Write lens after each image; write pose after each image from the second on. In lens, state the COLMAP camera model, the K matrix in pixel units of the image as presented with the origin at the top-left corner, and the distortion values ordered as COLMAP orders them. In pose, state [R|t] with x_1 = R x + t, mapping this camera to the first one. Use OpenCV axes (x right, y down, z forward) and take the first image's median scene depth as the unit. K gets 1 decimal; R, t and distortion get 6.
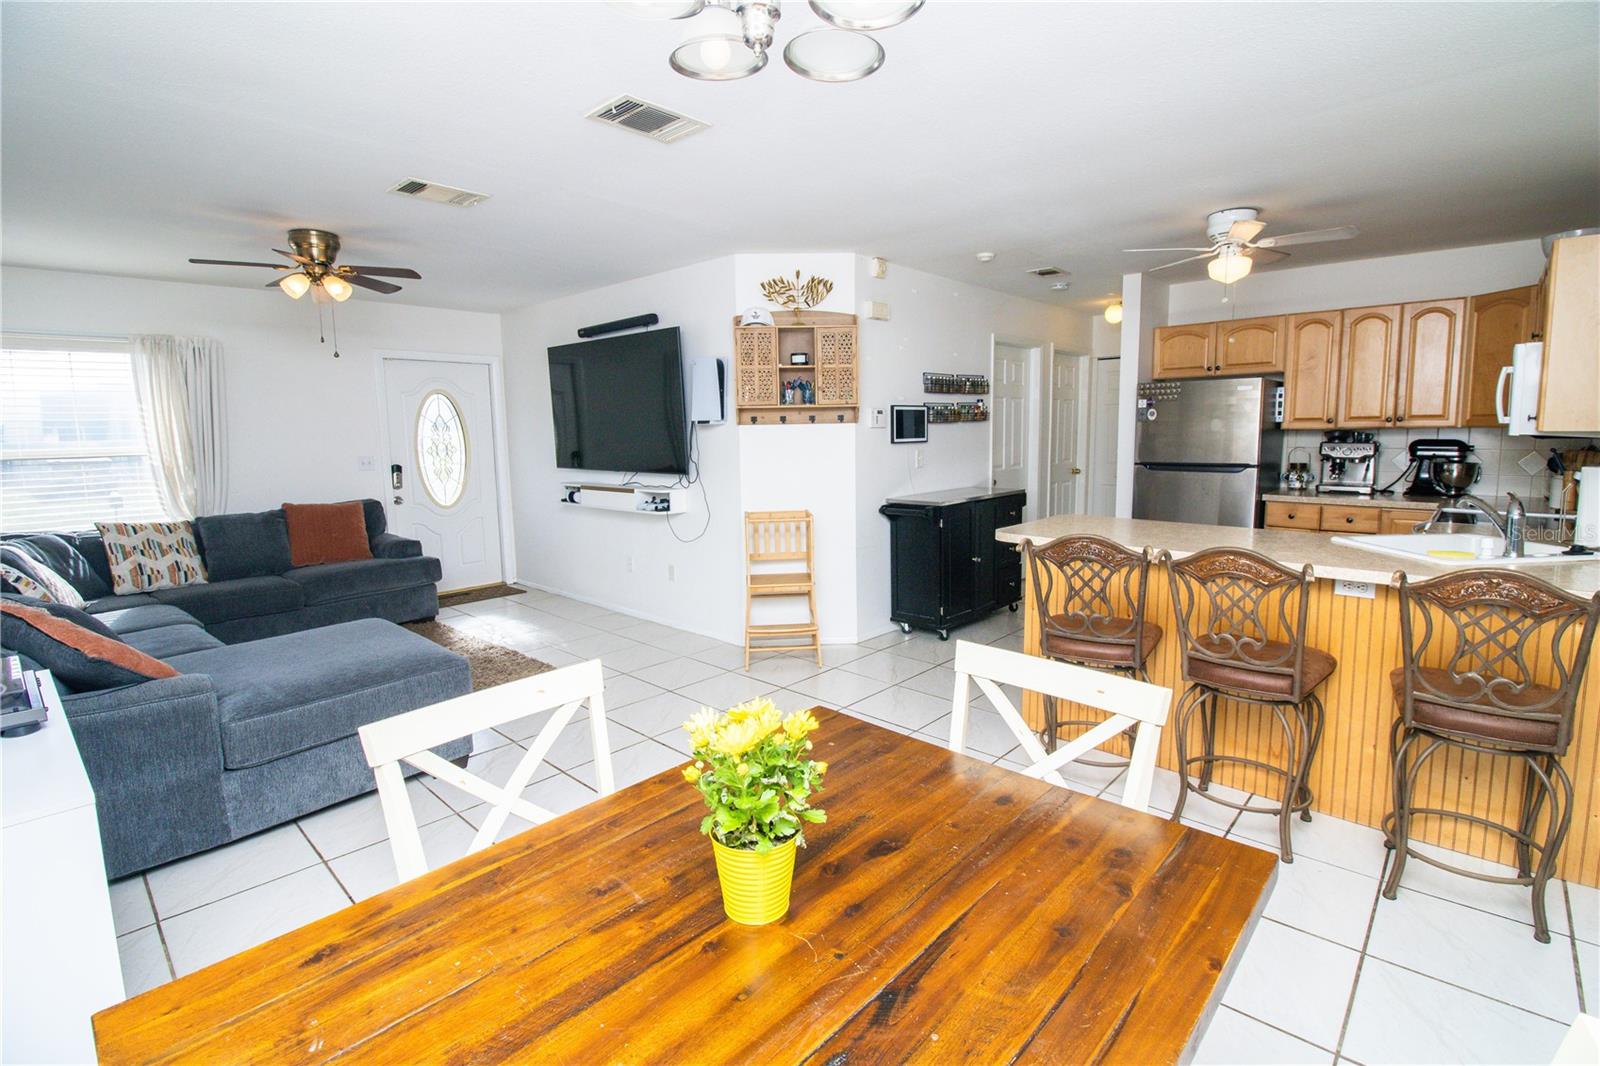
lens RADIAL K [[750.4, 0, 812.6], [0, 750.4, 513.4], [0, 0, 1]] dist [-0.001339, -0.010188]
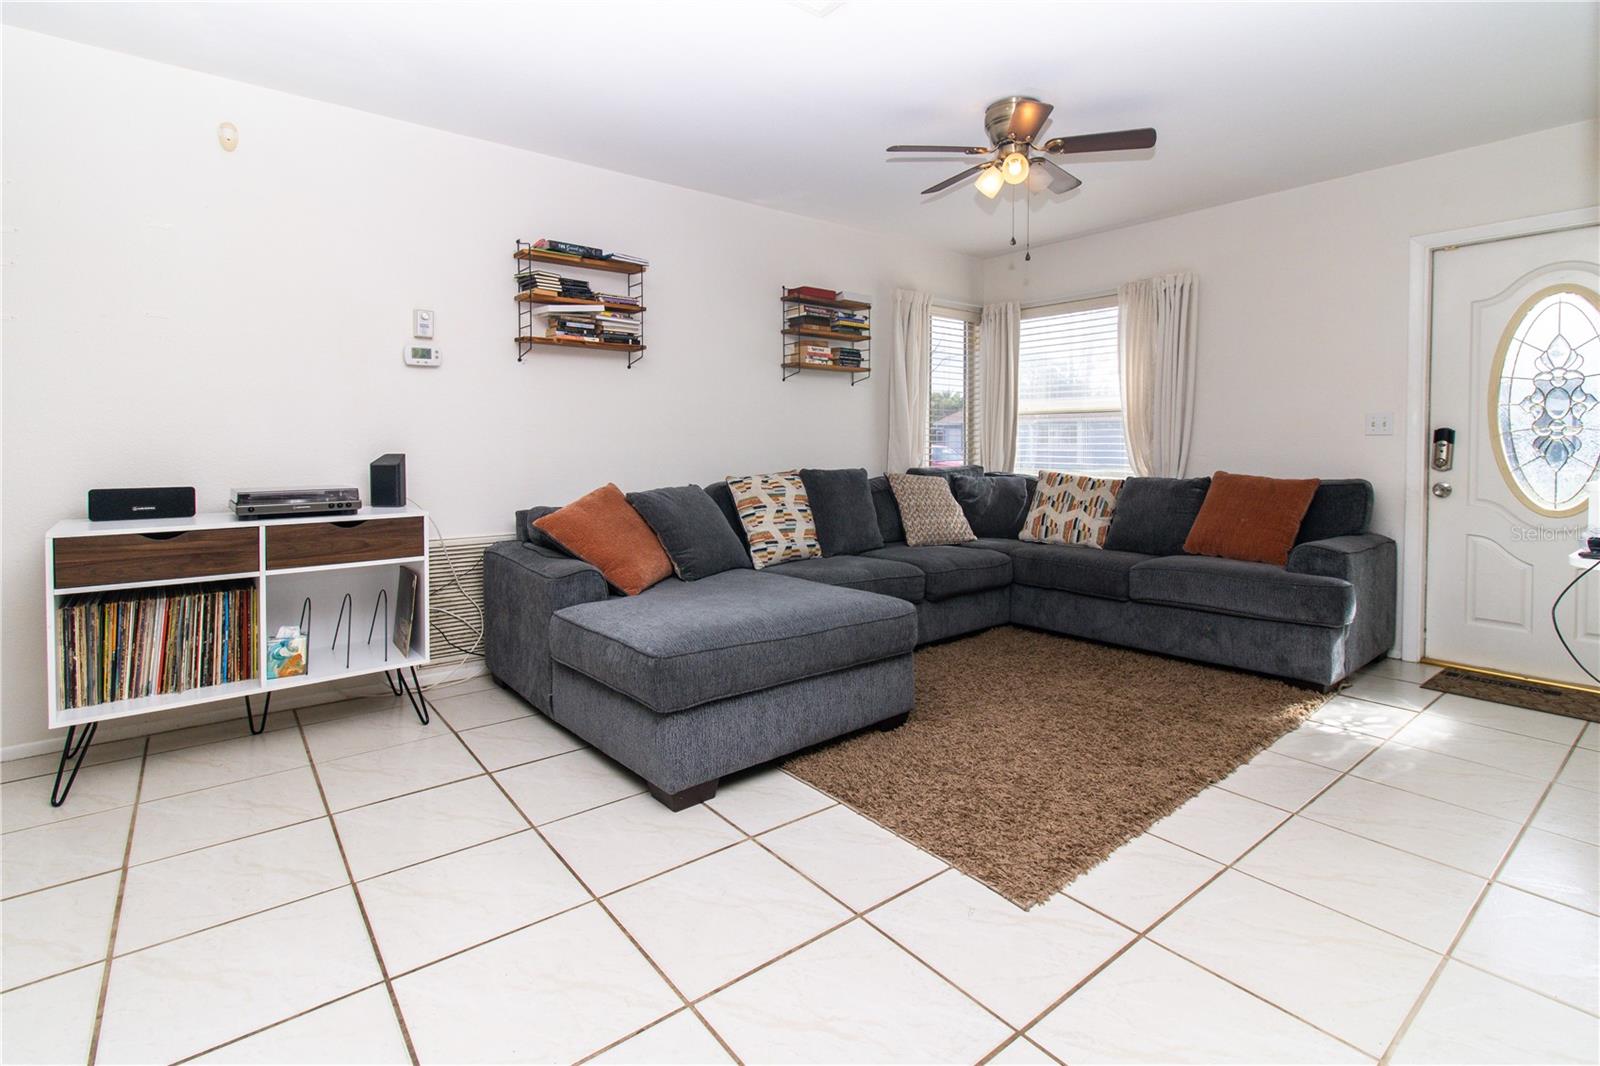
lens RADIAL K [[750.4, 0, 820.8], [0, 750.4, 502.5], [0, 0, 1]] dist [-0.001339, -0.010188]
pose [[-0.133166, 0.103083, -0.985718, 0.128446], [-0.104081, 0.987622, 0.117343, -0.034237], [0.985613, 0.118220, -0.120789, 0.816444]]
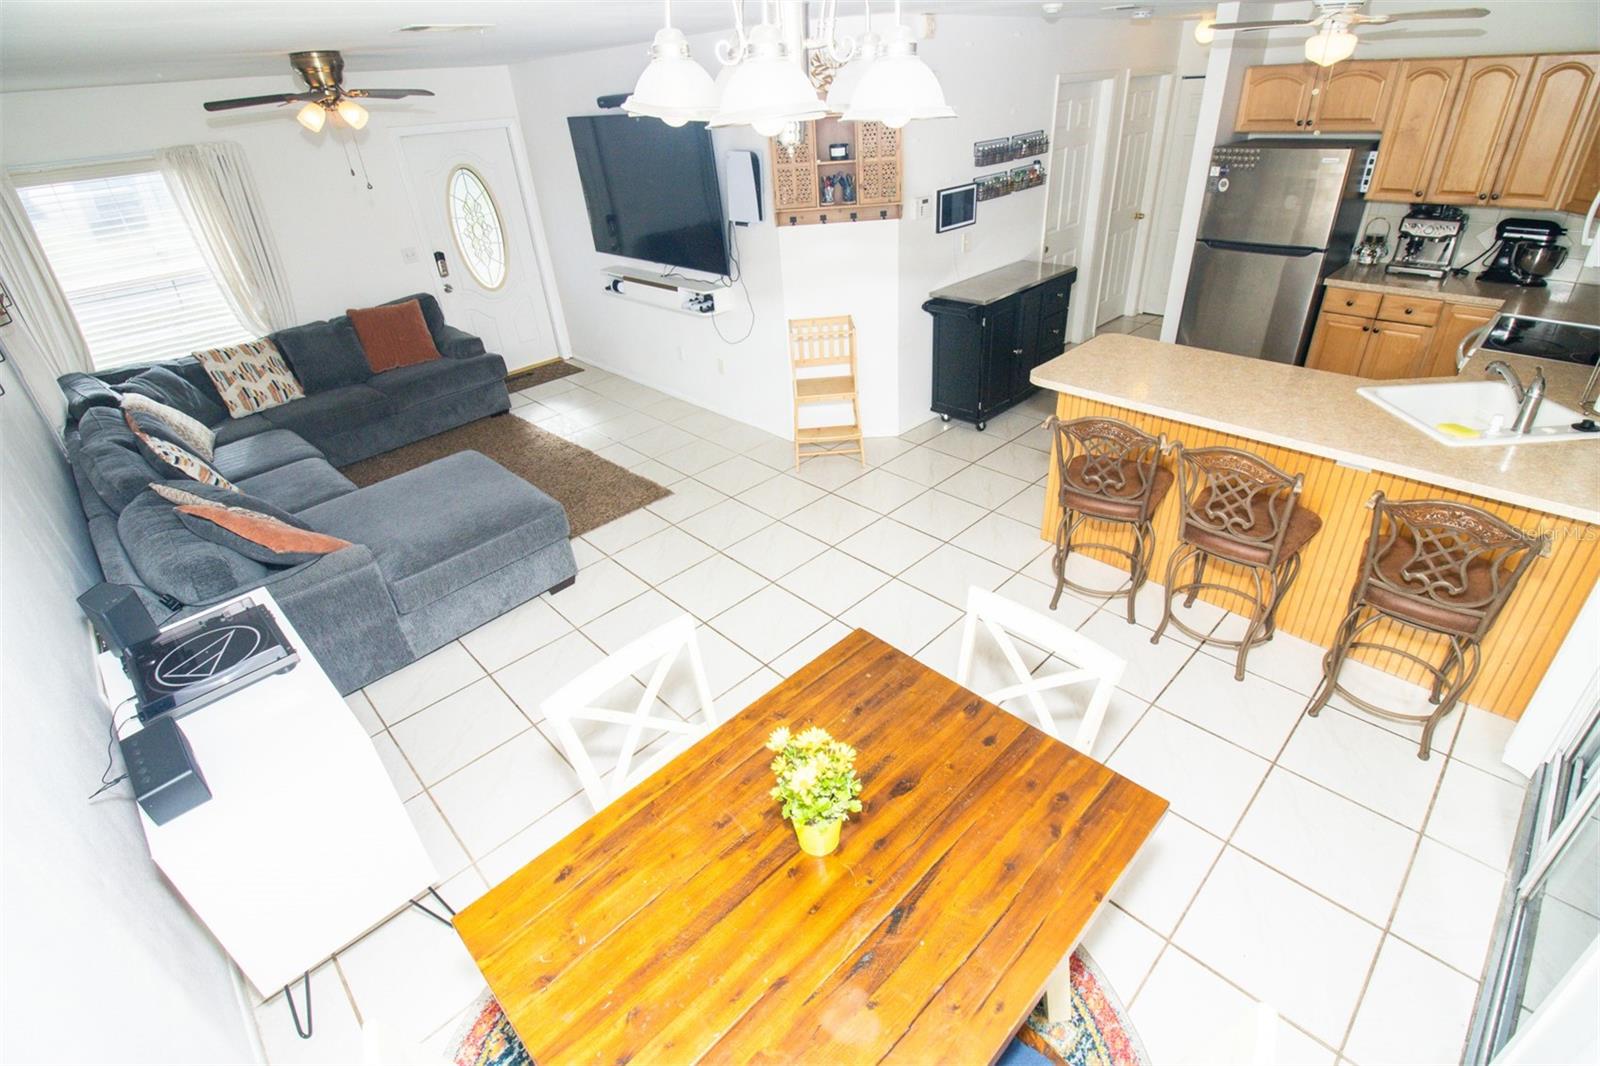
lens RADIAL K [[750.4, 0, 809.9], [0, 750.4, 522.6], [0, 0, 1]] dist [-0.001339, -0.010188]
pose [[0.997620, -0.010985, -0.068064, 0.004947], [0.037453, 0.915206, 0.401242, -0.160524], [0.057885, -0.402837, 0.913440, -0.040955]]
